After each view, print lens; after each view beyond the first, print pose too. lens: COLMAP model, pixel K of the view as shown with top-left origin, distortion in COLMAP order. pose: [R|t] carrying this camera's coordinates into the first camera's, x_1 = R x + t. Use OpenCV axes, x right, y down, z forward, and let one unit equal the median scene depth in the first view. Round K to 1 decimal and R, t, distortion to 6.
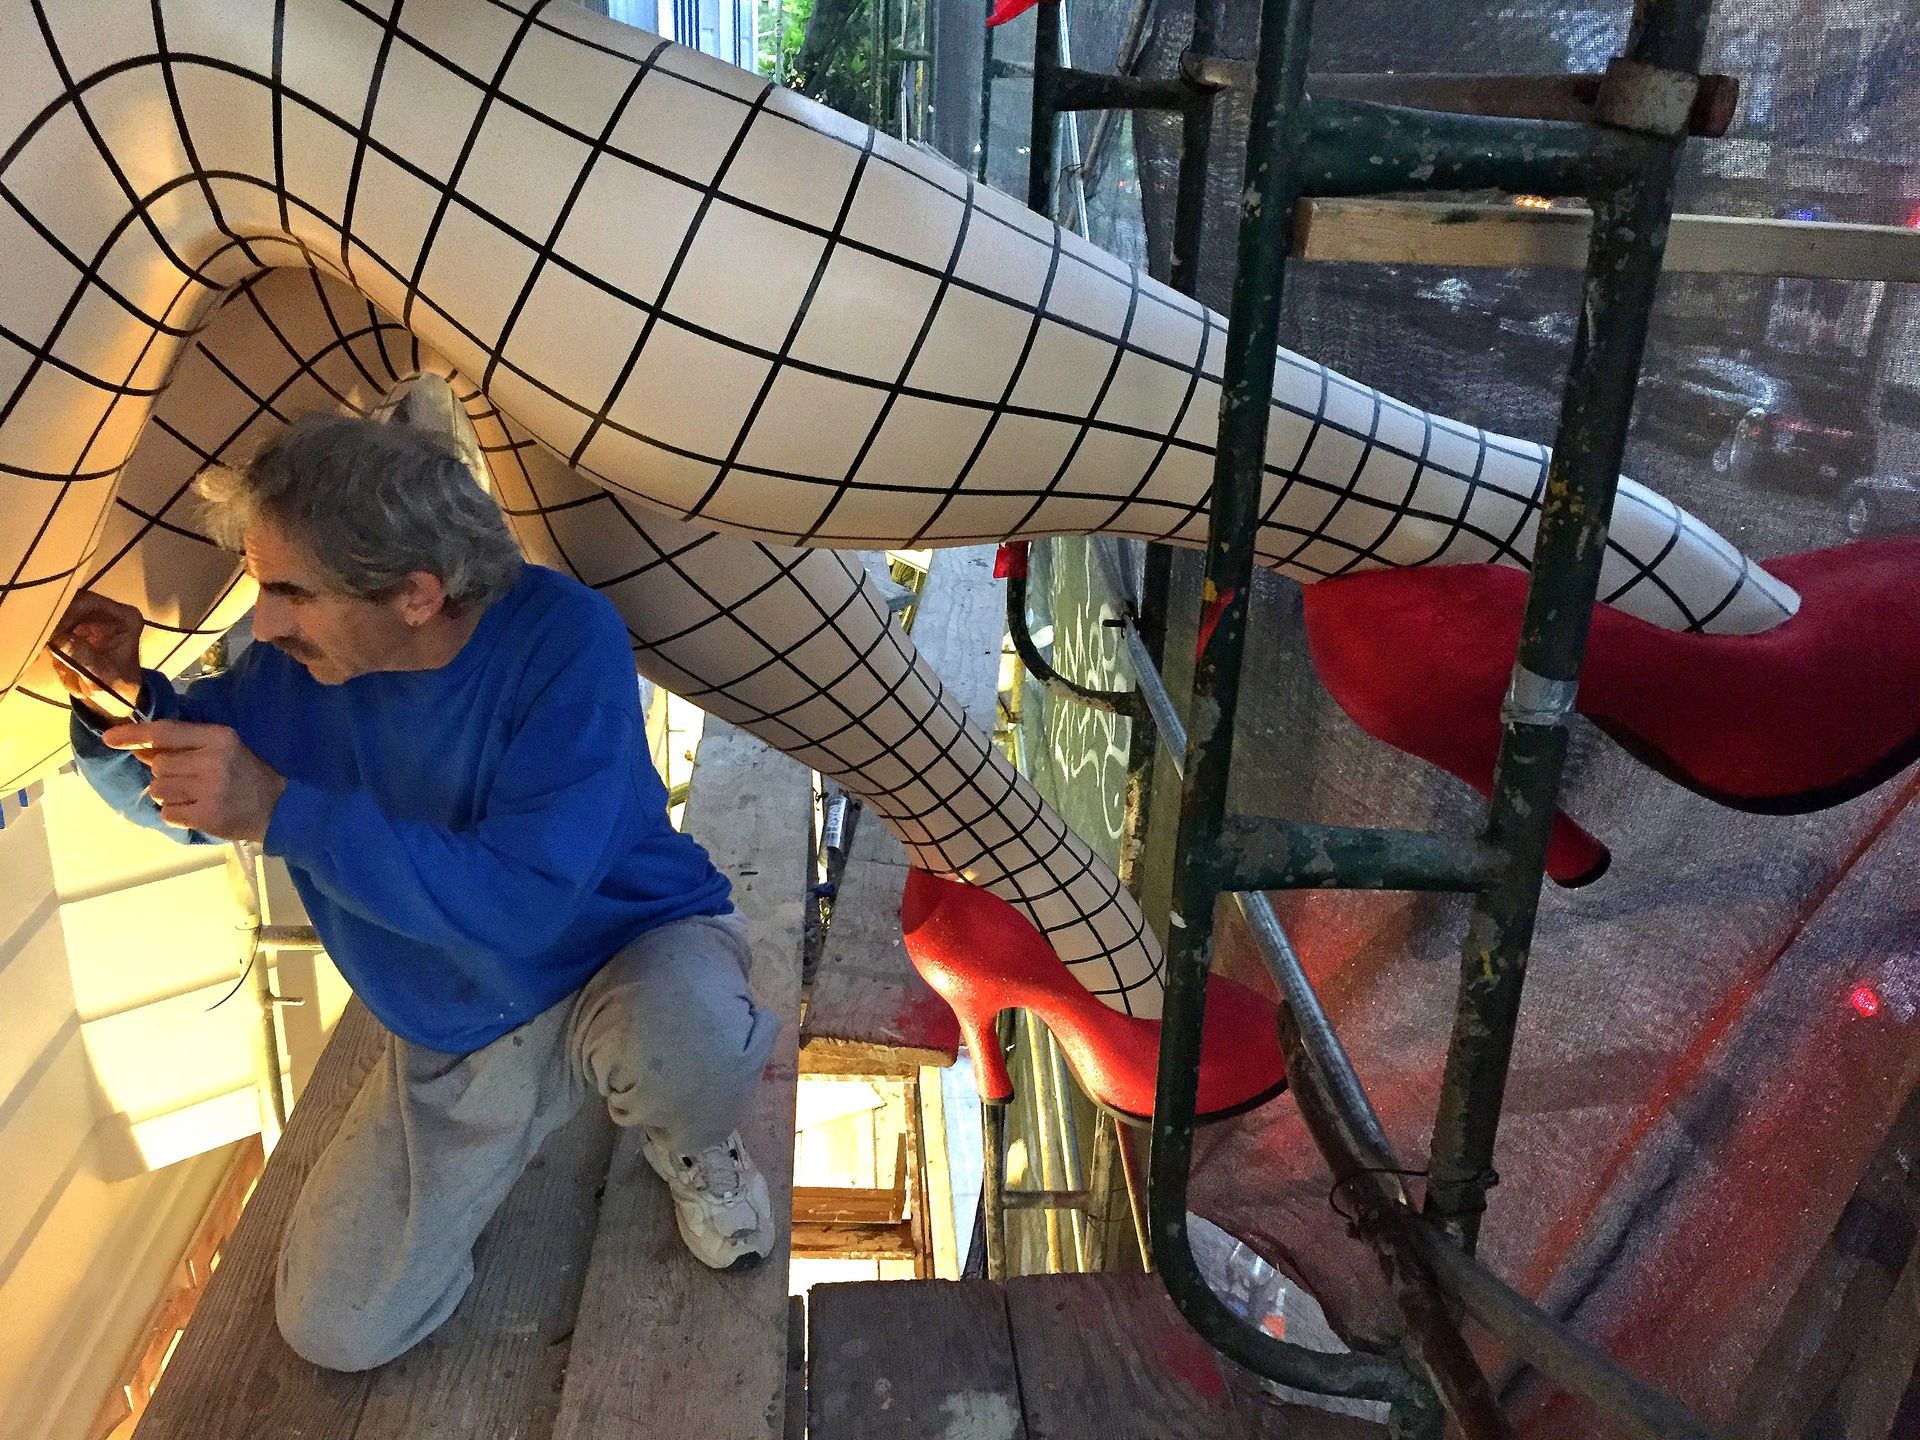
lens RADIAL K [[1652.3, 0, 960.0], [0, 1652.3, 720.0], [0, 0, 1]] dist [0.105922, -0.137938]
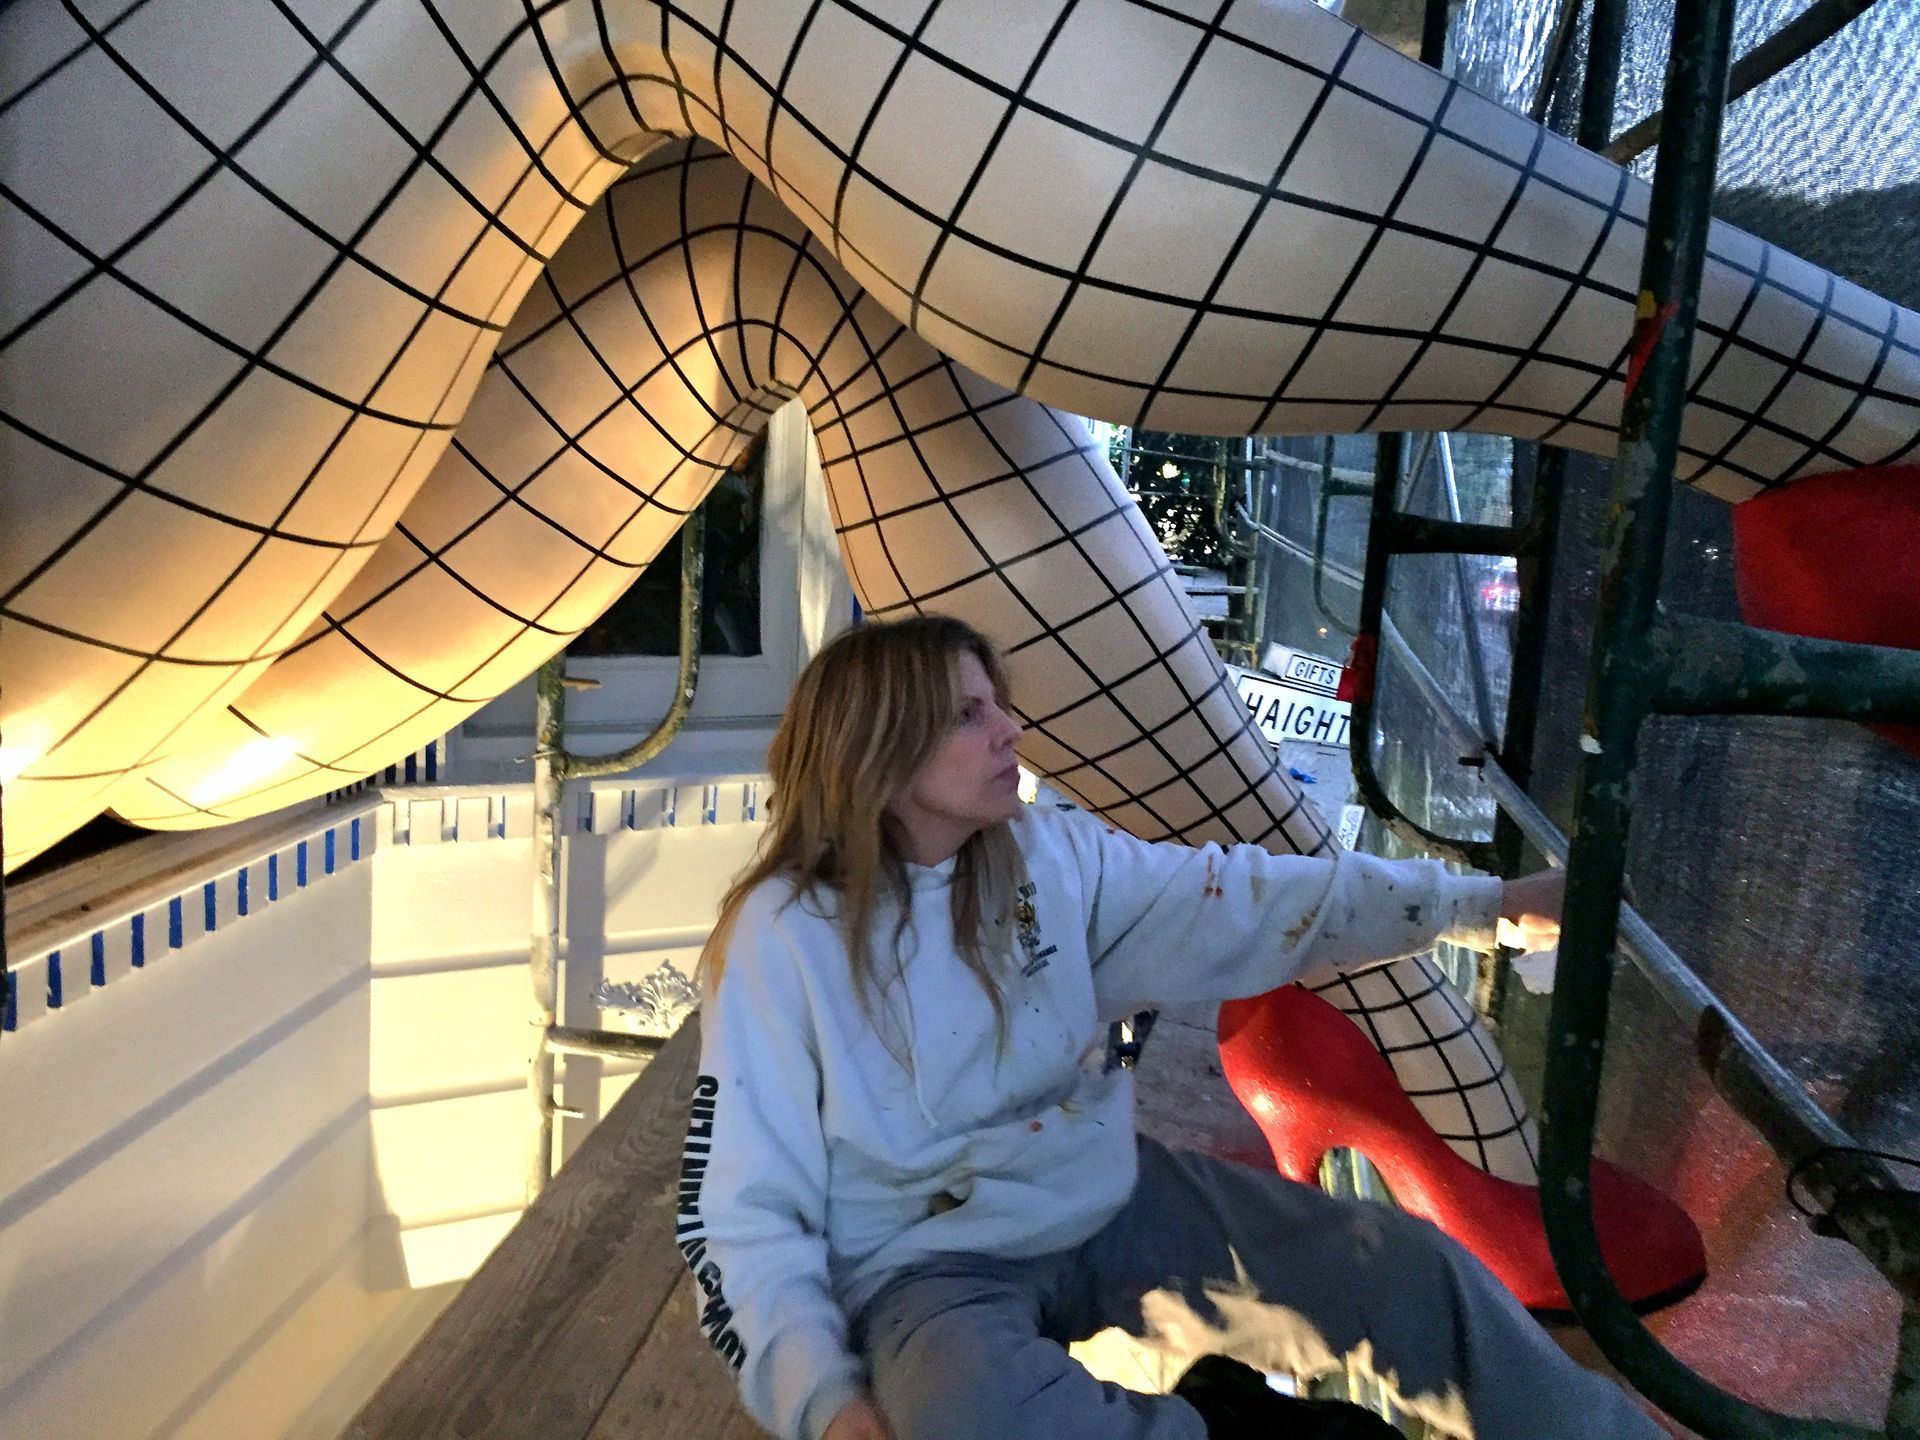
lens RADIAL K [[1652.3, 0, 960.0], [0, 1652.3, 720.0], [0, 0, 1]] dist [0.105922, -0.137938]
pose [[0.979675, 0.051169, -0.193956, -0.007897], [-0.092425, 0.973310, -0.210061, 0.201987], [0.178030, 0.223717, 0.958257, 0.107403]]
